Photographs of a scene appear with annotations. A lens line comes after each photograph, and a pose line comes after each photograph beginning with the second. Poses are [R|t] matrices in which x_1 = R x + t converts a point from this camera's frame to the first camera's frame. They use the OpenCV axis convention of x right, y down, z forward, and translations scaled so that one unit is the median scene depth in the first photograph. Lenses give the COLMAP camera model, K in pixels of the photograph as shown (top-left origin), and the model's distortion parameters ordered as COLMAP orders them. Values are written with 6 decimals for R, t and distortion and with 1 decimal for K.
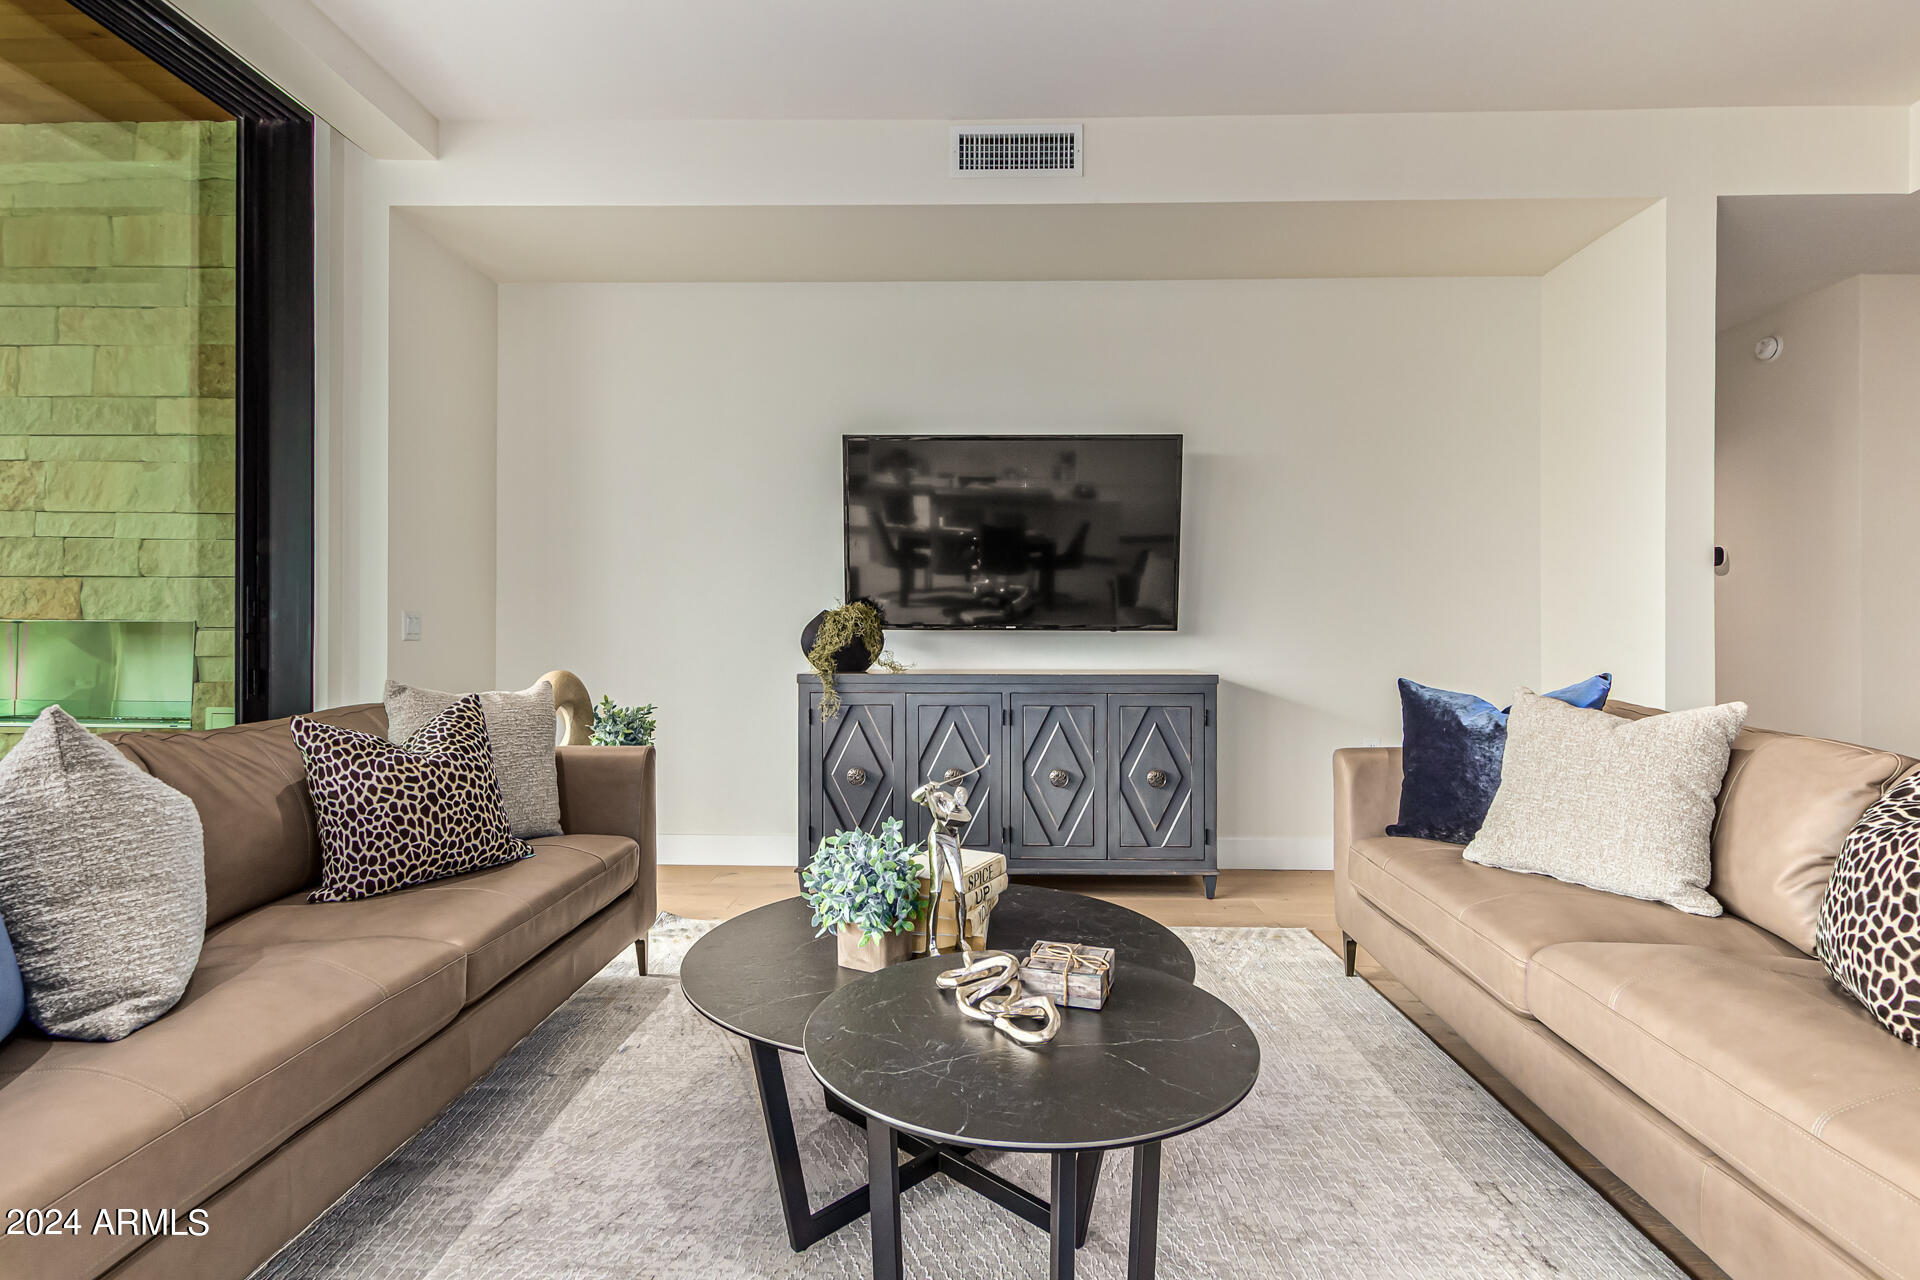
lens RADIAL K [[937.1, 0, 961.8], [0, 937.1, 630.2], [0, 0, 1]] dist [0.022773, -0.010225]
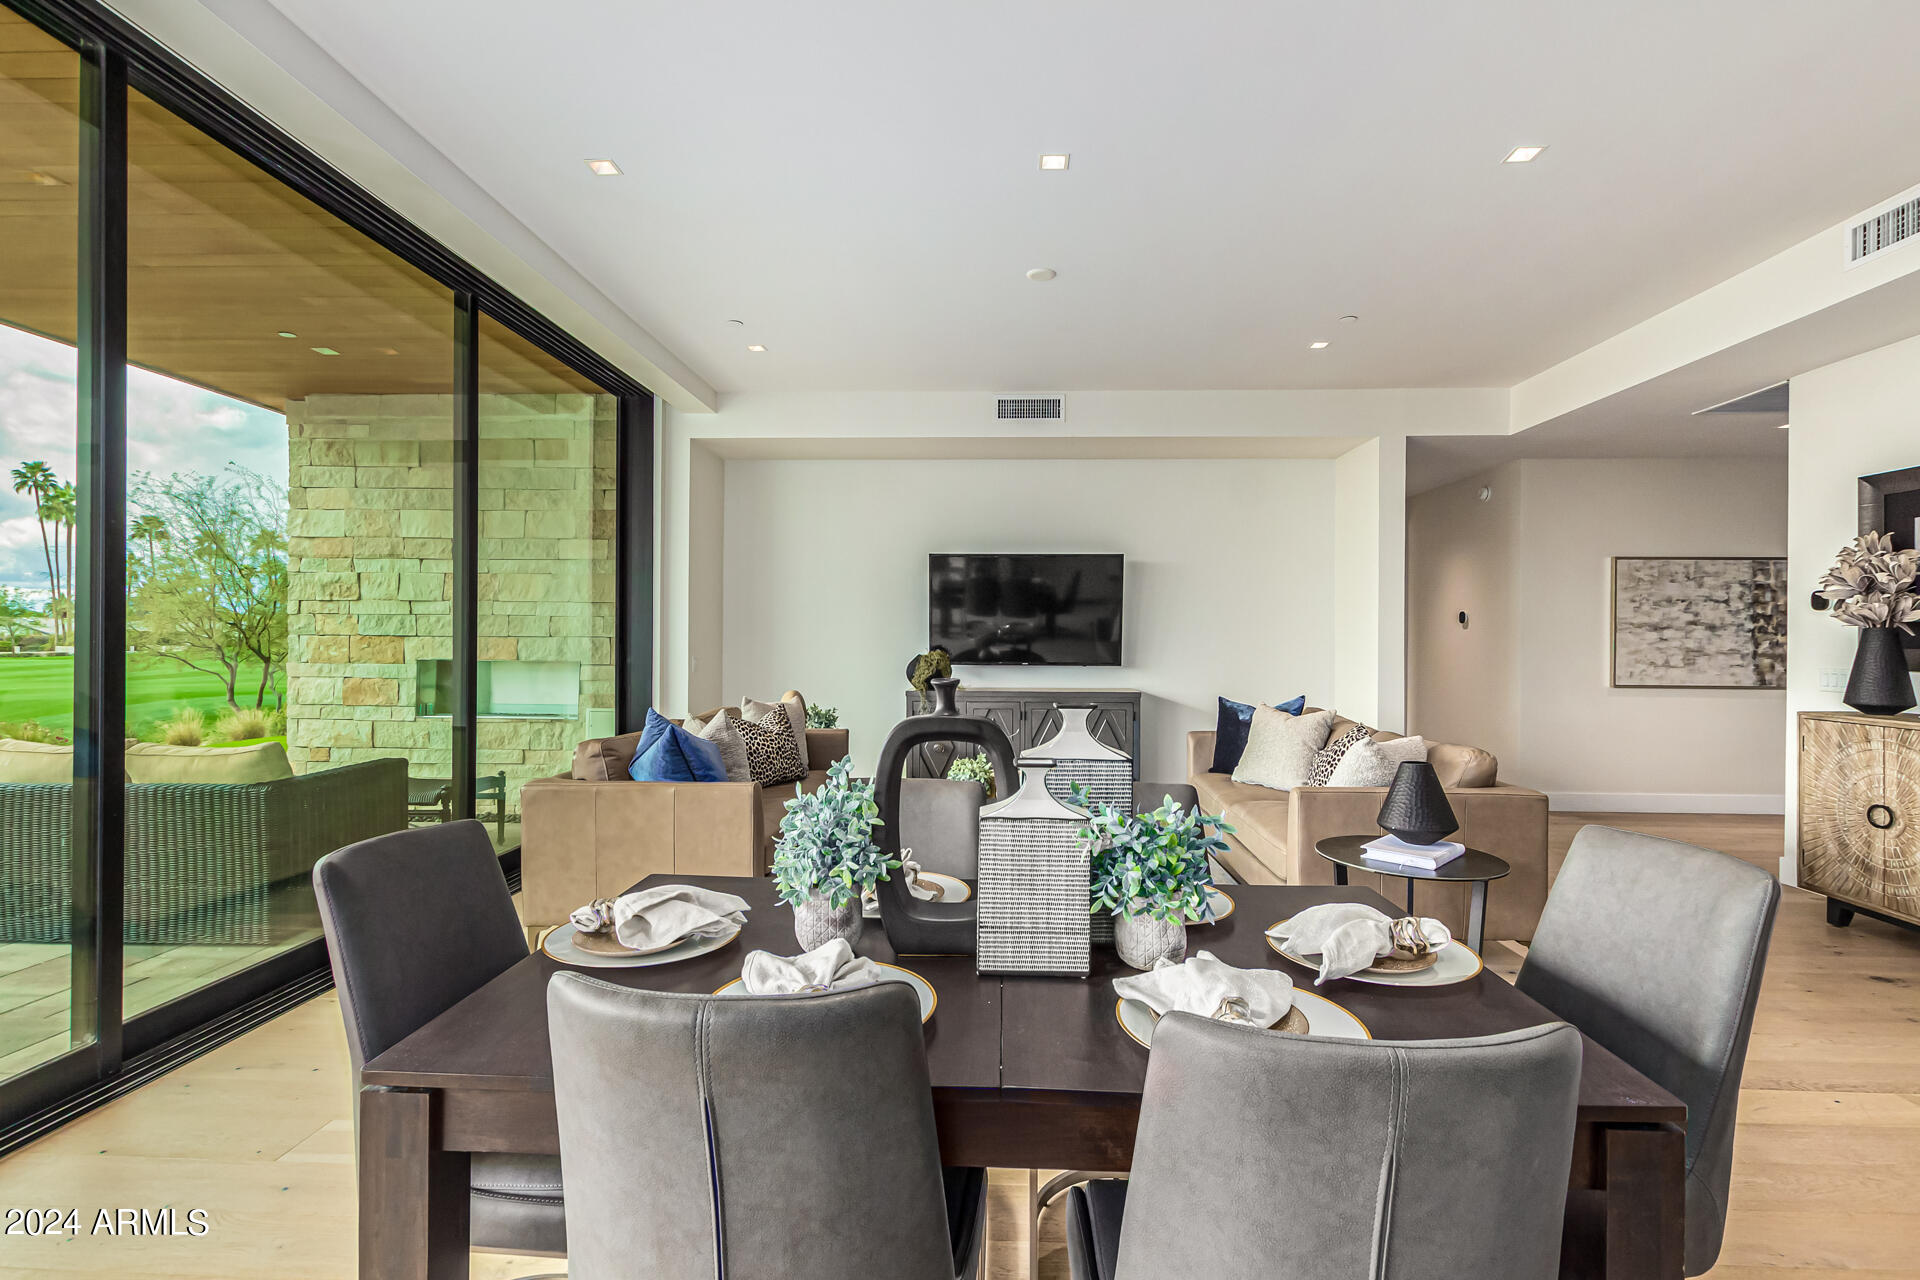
lens RADIAL K [[880.7, 0, 971.3], [0, 880.7, 642.3], [0, 0, 1]] dist [0.005432, -0.002580]
pose [[0.999985, 0.003404, -0.004387, -0.044825], [-0.003374, 0.999972, 0.006700, -0.060723], [0.004409, -0.006685, 0.999968, -0.708980]]
